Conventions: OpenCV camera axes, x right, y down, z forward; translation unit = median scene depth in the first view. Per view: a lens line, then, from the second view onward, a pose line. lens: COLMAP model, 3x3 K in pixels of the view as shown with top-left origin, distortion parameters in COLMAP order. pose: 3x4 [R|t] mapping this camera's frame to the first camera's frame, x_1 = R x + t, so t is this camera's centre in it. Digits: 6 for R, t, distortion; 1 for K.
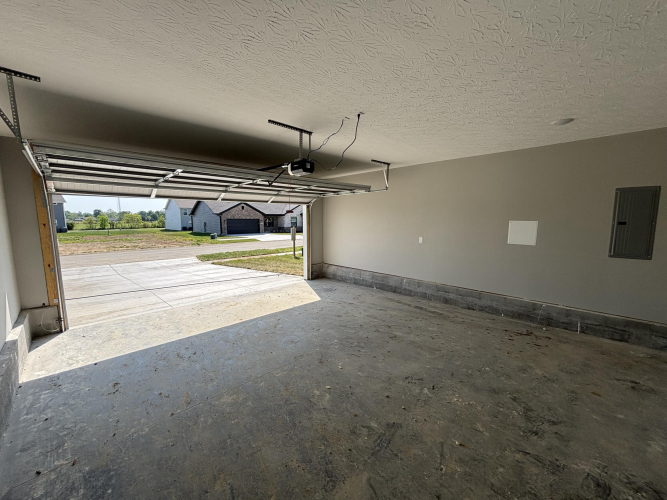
lens RADIAL K [[272.2, 0, 334.4], [0, 272.2, 250.5], [0, 0, 1]] dist [0.011619, 0.000402]
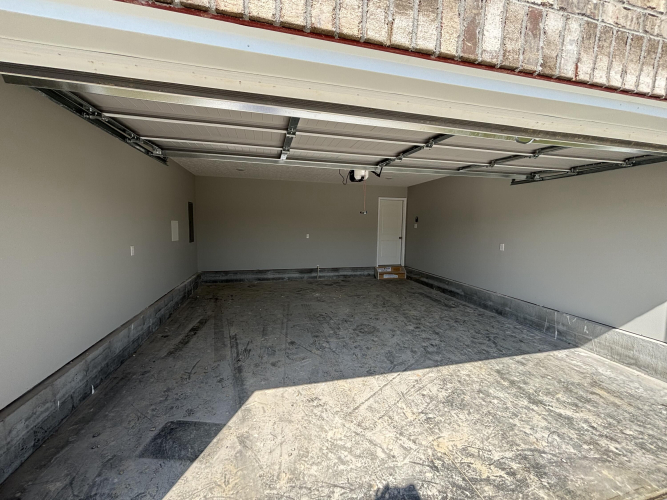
lens RADIAL K [[272.2, 0, 334.4], [0, 272.2, 250.5], [0, 0, 1]] dist [0.011619, 0.000402]
pose [[-0.868418, -0.052994, 0.492993, -0.527619], [0.050484, 0.979655, 0.194237, -0.187799], [-0.493256, 0.193567, -0.848075, 1.783343]]
